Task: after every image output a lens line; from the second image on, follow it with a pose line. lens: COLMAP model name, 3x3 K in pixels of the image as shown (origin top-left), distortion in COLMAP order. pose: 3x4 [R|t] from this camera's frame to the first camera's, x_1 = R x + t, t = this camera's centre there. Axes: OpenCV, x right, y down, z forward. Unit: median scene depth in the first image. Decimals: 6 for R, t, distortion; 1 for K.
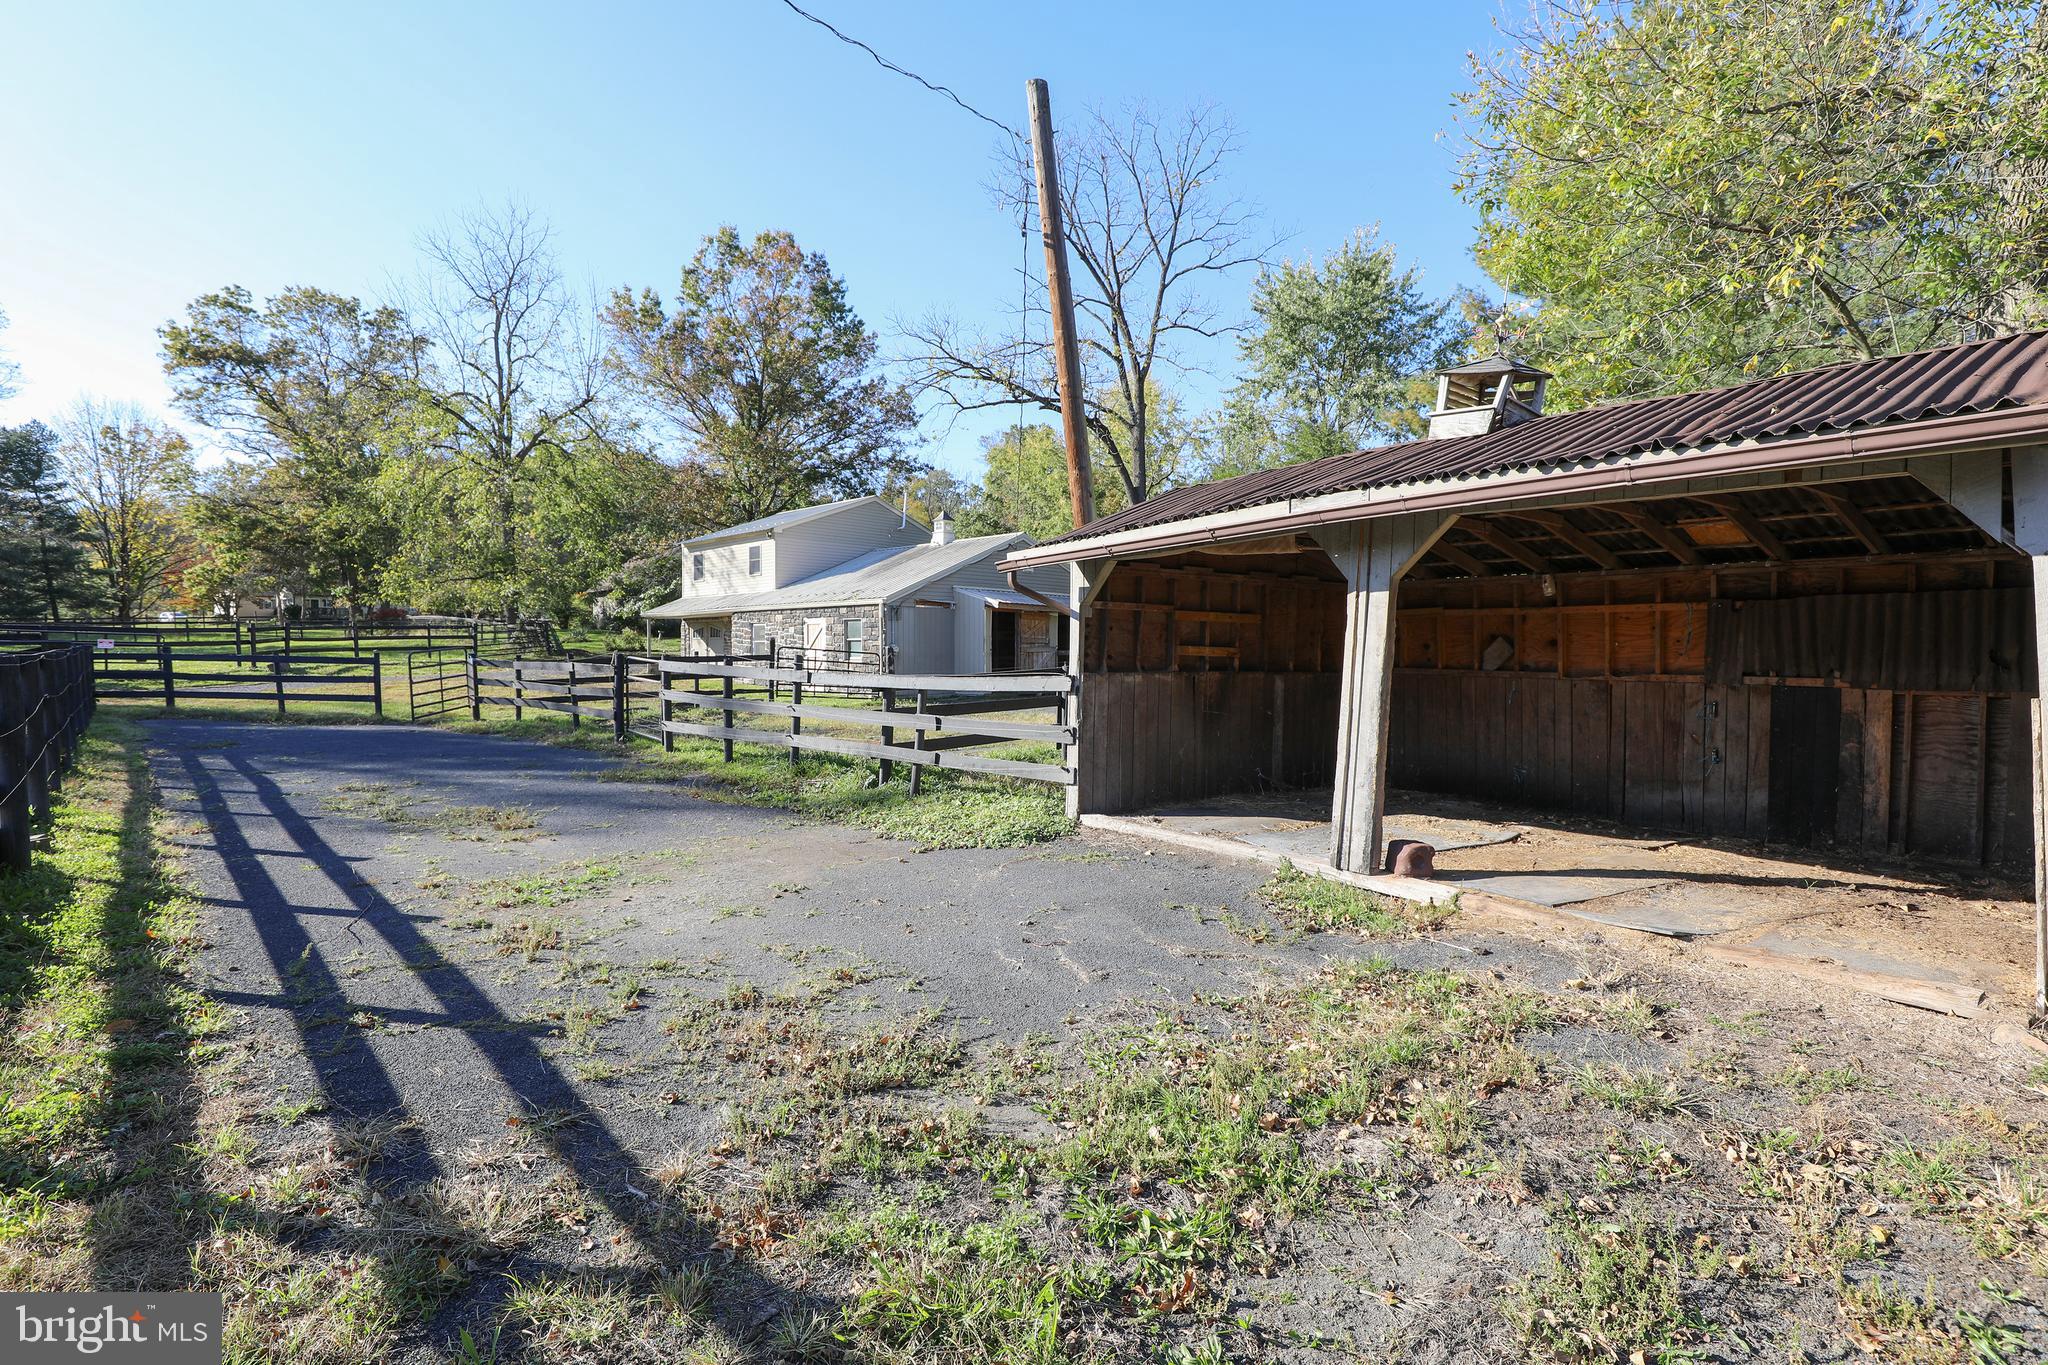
lens RADIAL K [[944.8, 0, 1026.0], [0, 944.8, 675.1], [0, 0, 1]] dist [-0.014710, -0.000024]
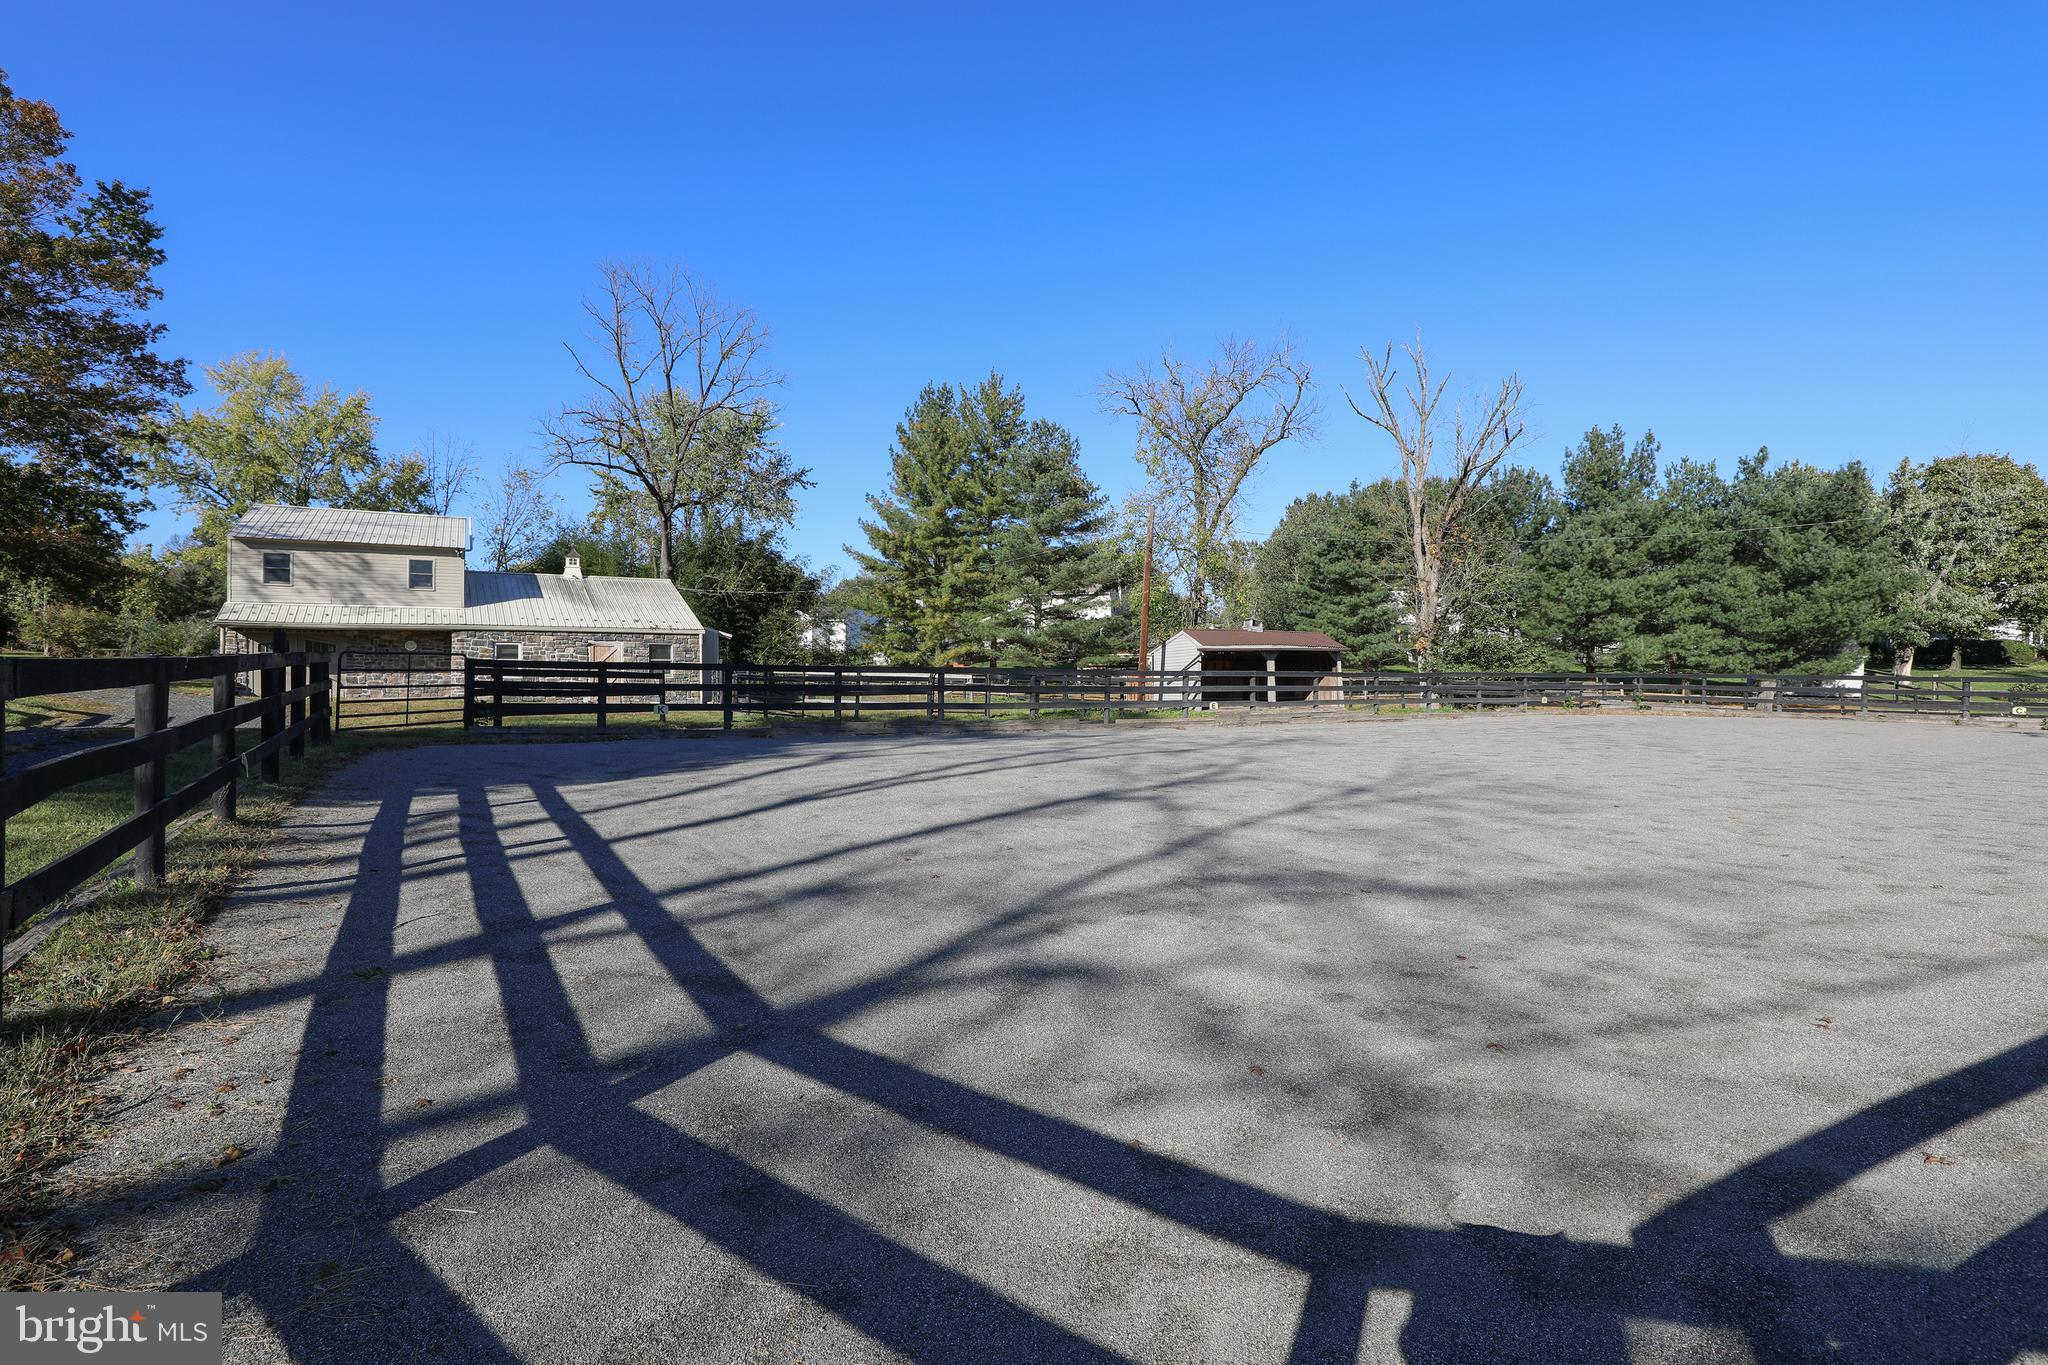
lens RADIAL K [[944.8, 0, 1026.0], [0, 944.8, 675.1], [0, 0, 1]] dist [-0.014710, -0.000024]
pose [[0.288450, -0.003503, 0.957489, -0.941673], [0.020316, 0.999791, -0.002462, -0.003661], [-0.957279, 0.020162, 0.288461, 0.120171]]
